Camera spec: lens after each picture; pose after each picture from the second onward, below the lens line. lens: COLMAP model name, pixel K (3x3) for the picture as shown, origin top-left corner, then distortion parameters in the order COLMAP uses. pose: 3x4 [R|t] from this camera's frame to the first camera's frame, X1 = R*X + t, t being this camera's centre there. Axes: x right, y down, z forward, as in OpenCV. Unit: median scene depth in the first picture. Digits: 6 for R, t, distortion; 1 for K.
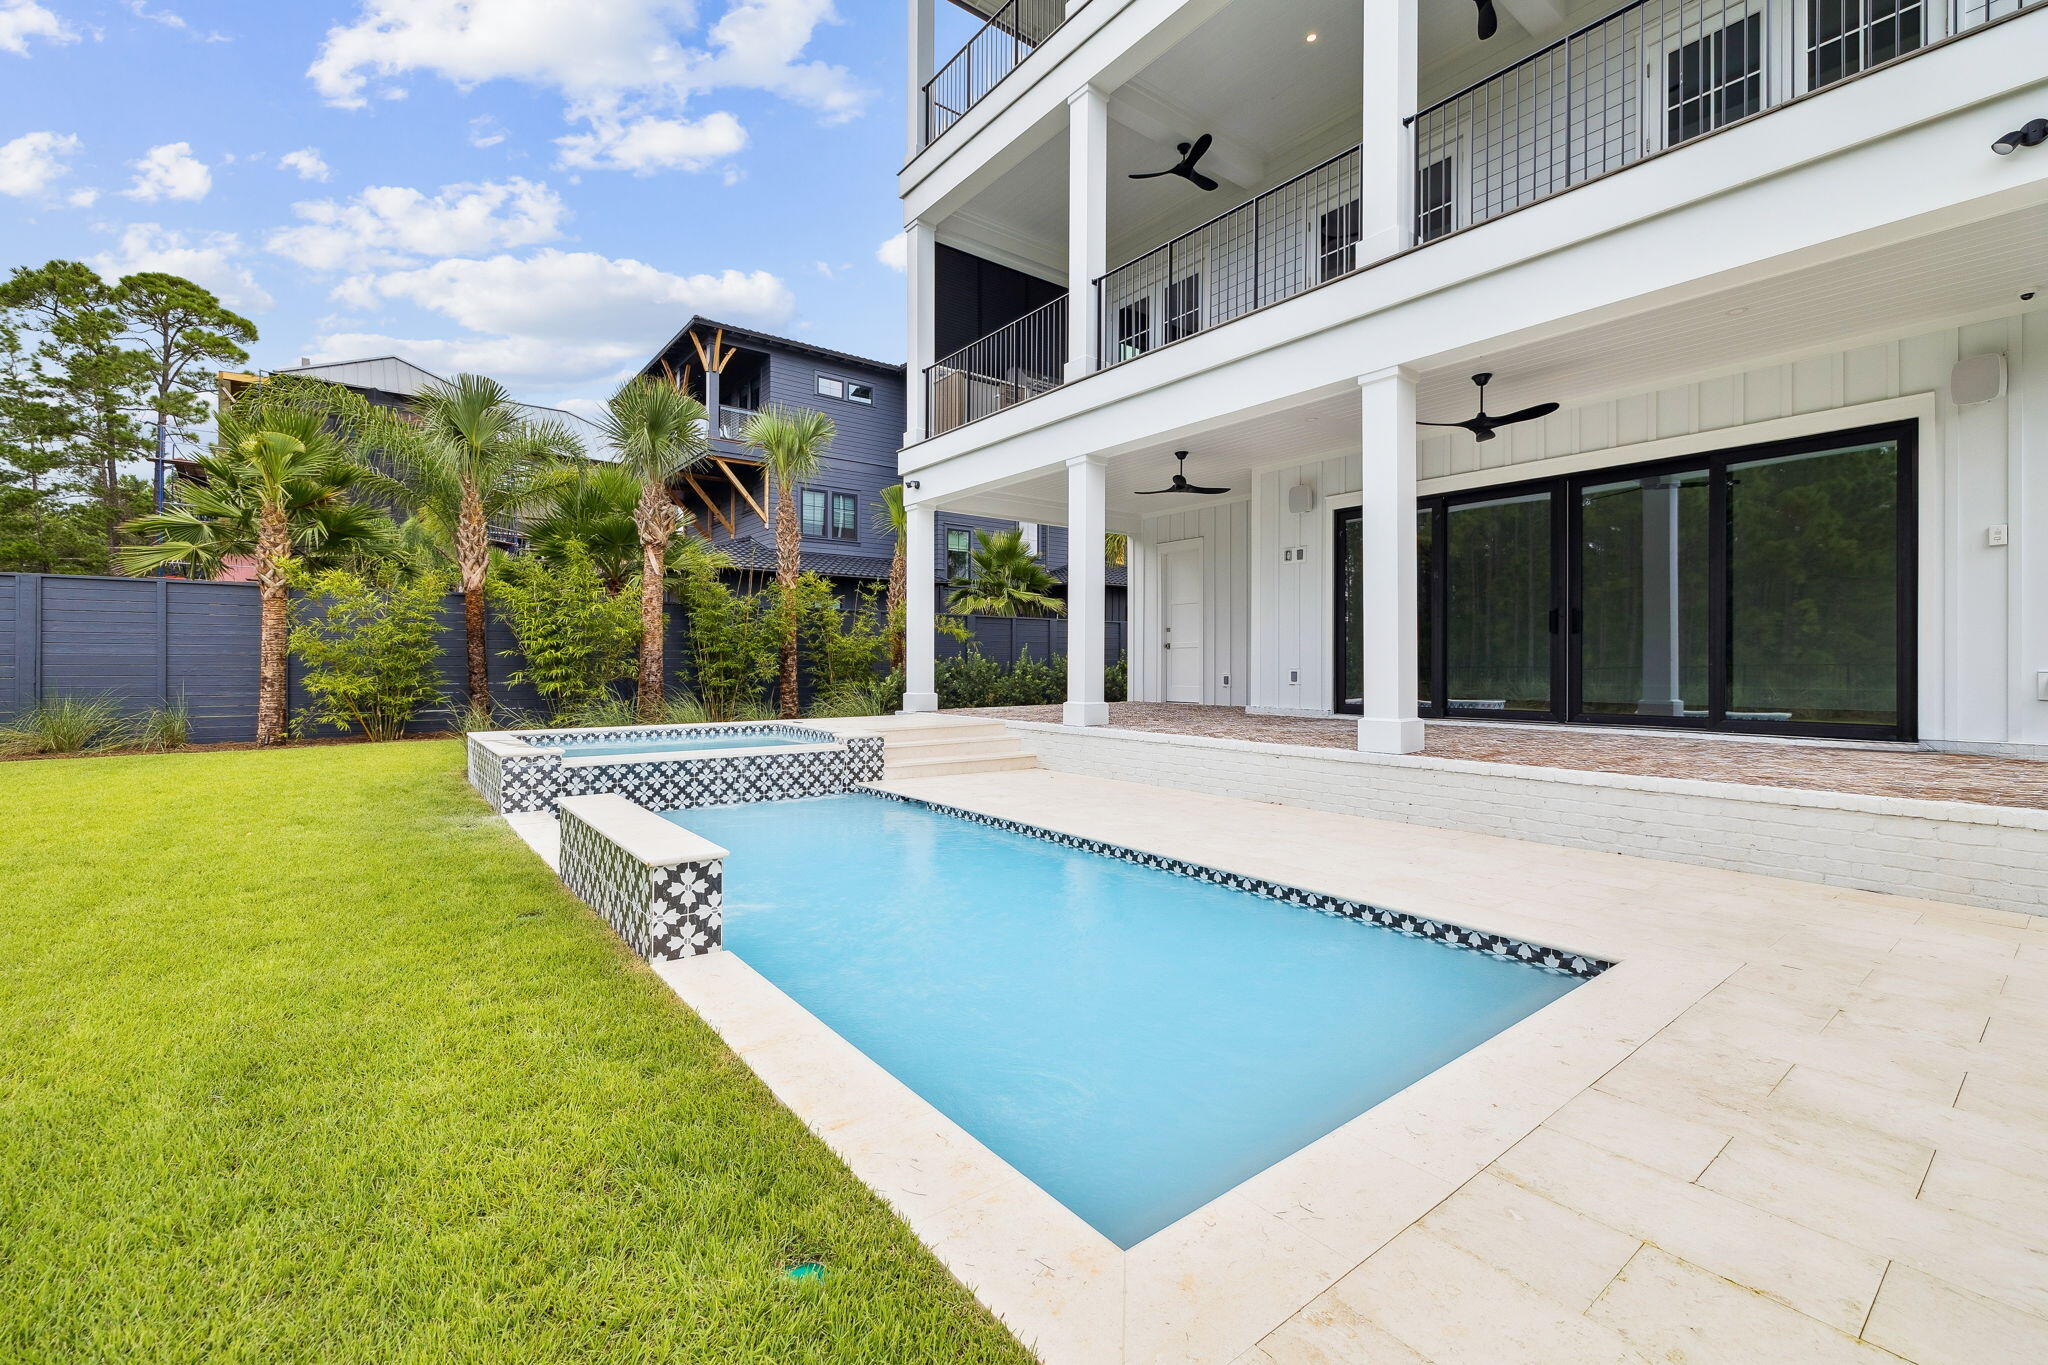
lens RADIAL K [[844.0, 0, 965.0], [0, 844.0, 667.0], [0, 0, 1]] dist [0.013860, -0.006542]
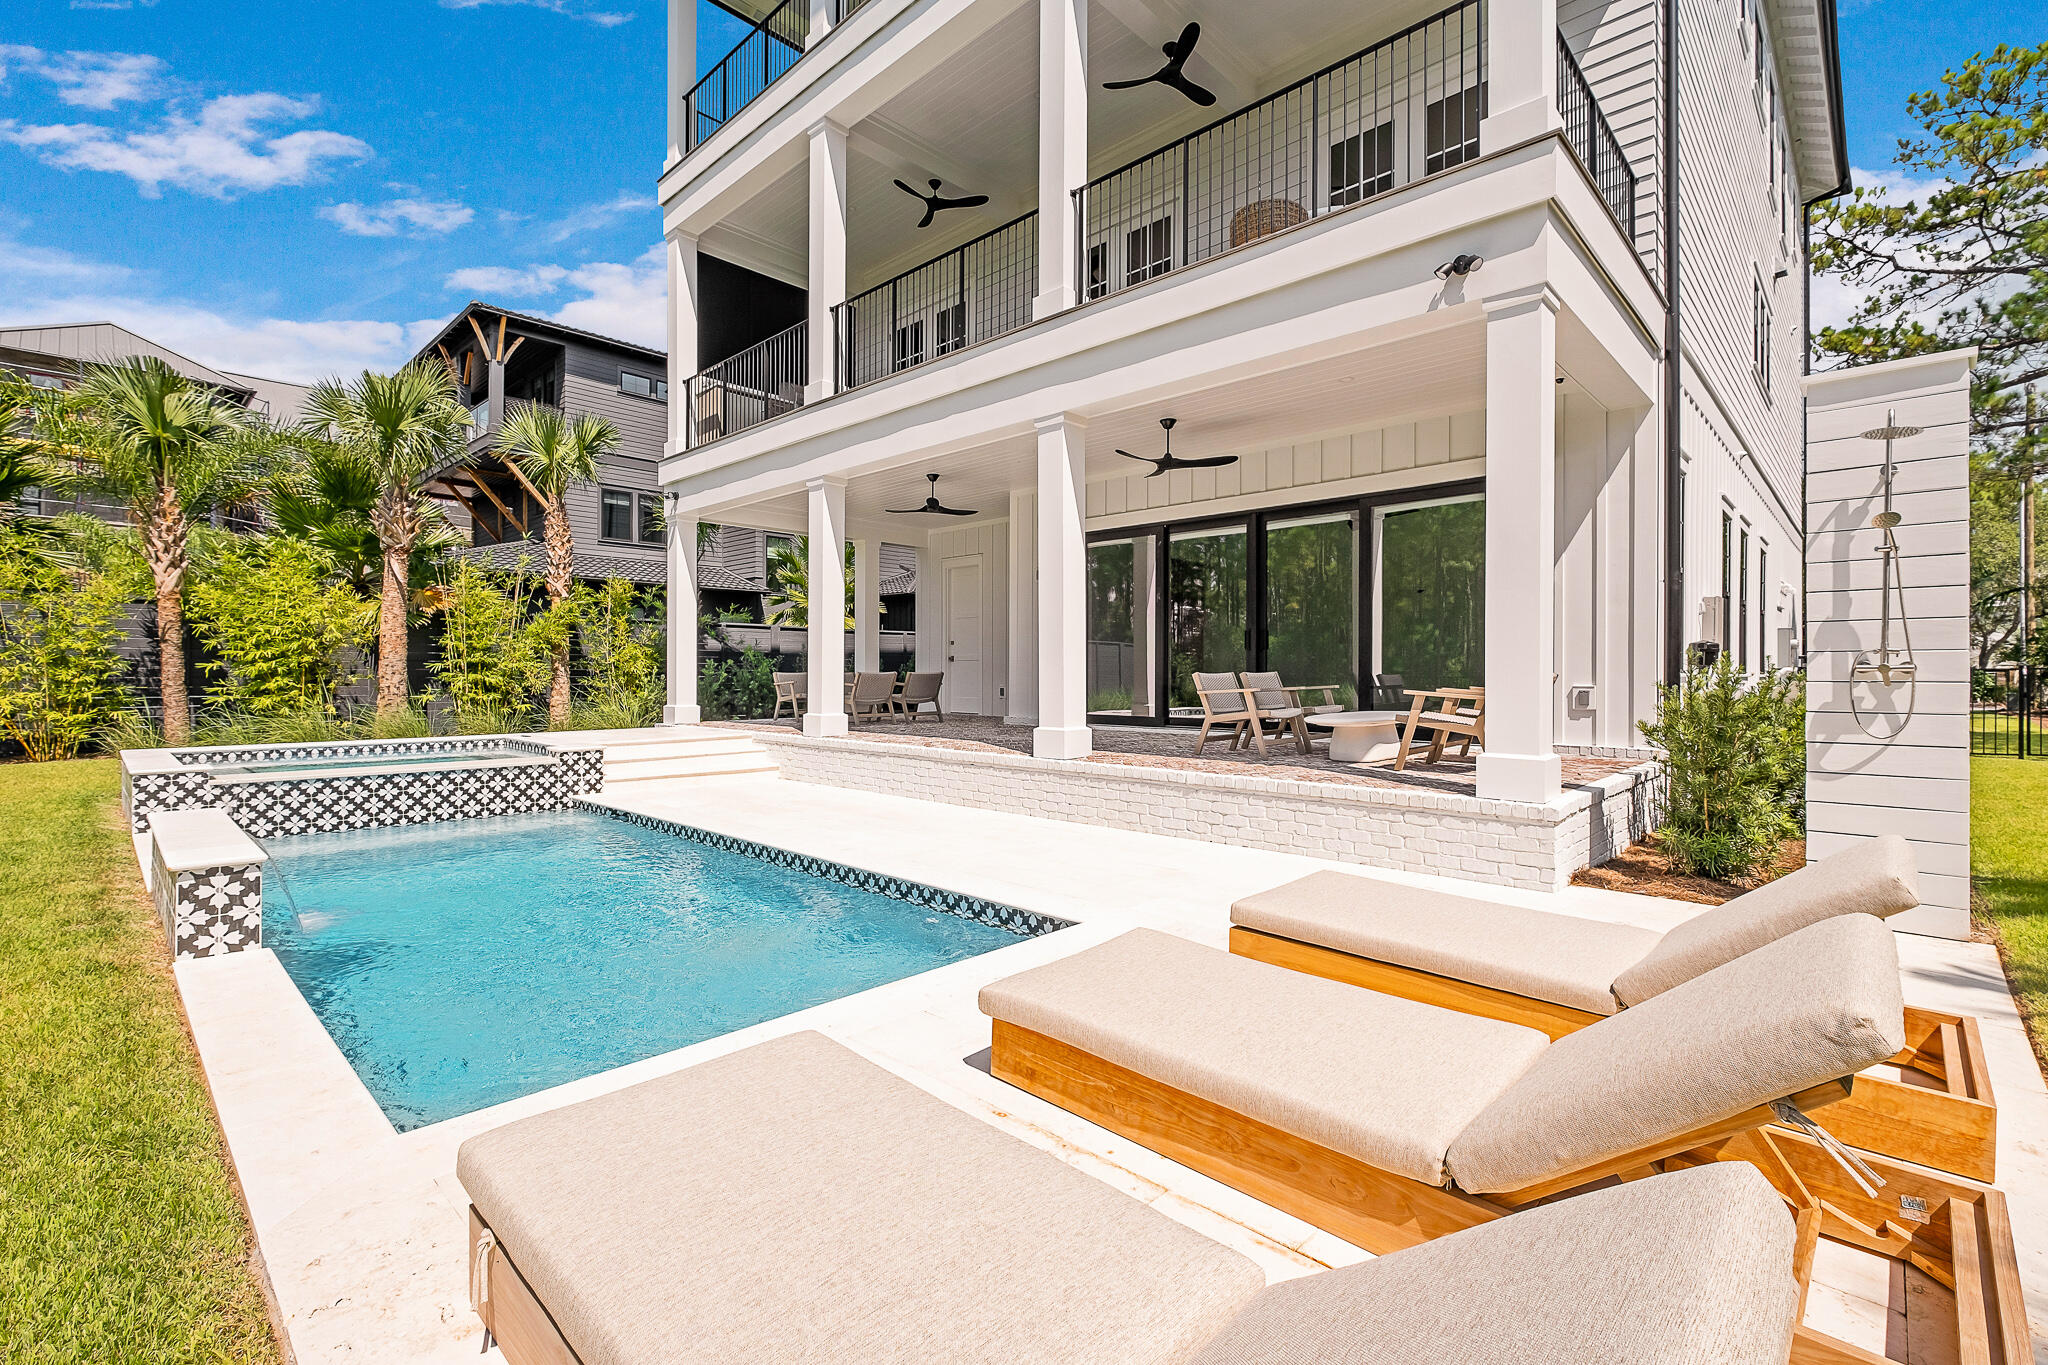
lens RADIAL K [[888.6, 0, 1023.2], [0, 888.6, 675.6], [0, 0, 1]] dist [0.013074, -0.011893]
pose [[0.986629, 0.001025, 0.162981, 0.194934], [-0.000940, 0.999999, -0.000600, -0.004448], [-0.162982, 0.000438, 0.986629, -0.110521]]
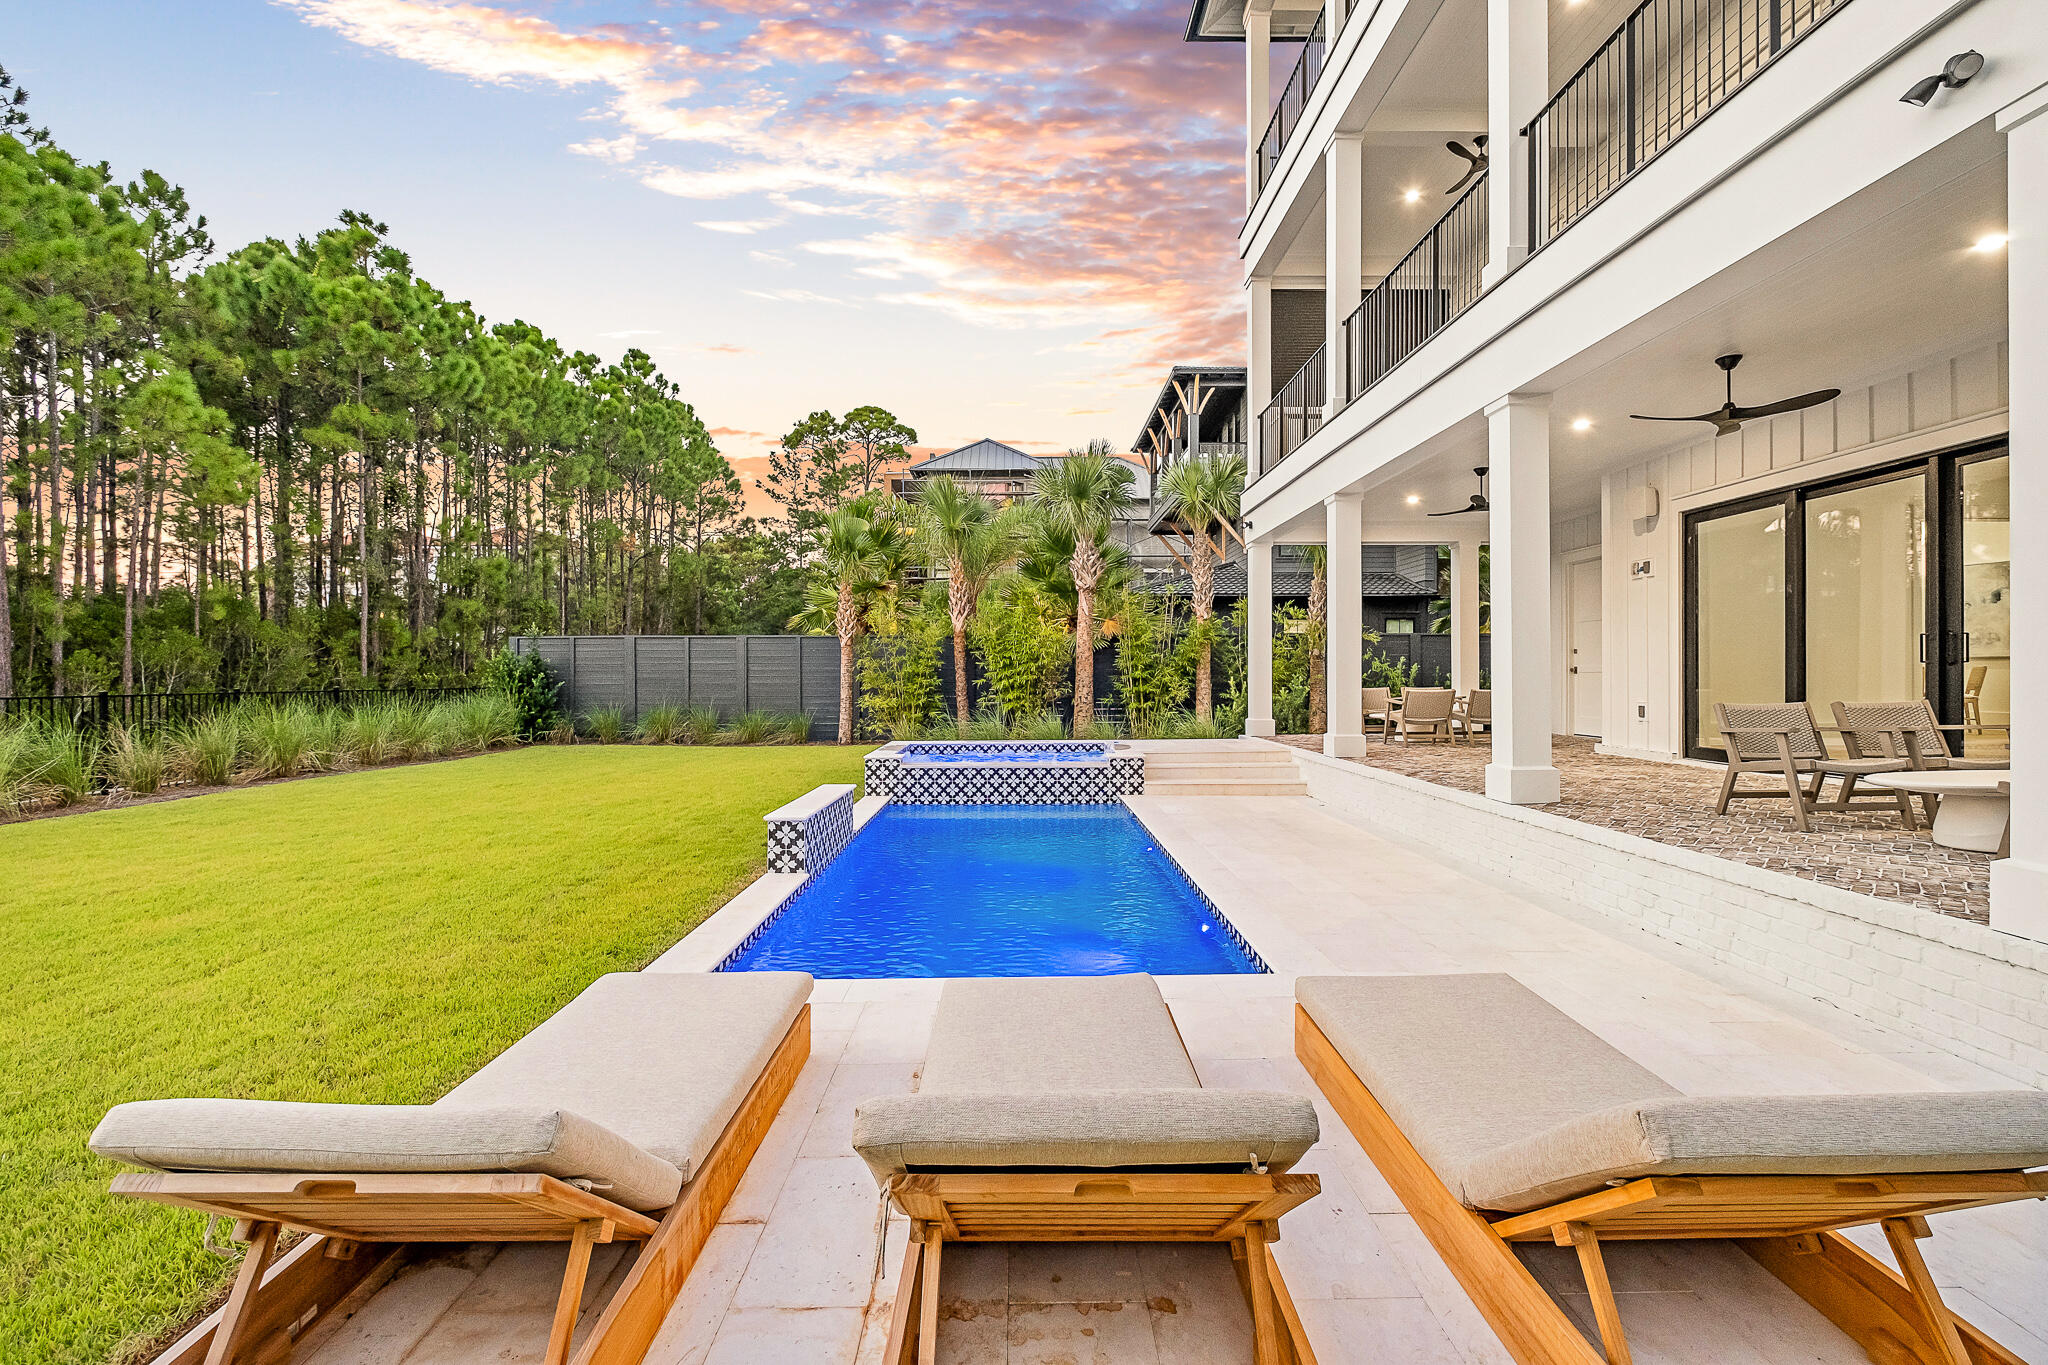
lens RADIAL K [[963.8, 0, 1104.6], [0, 963.8, 669.0], [0, 0, 1]] dist [0.017671, 0.000104]
pose [[0.803482, -0.005219, -0.595307, 0.578667], [0.005412, 0.999984, -0.001463, -0.035402], [0.595305, -0.002046, 0.803497, -0.103908]]
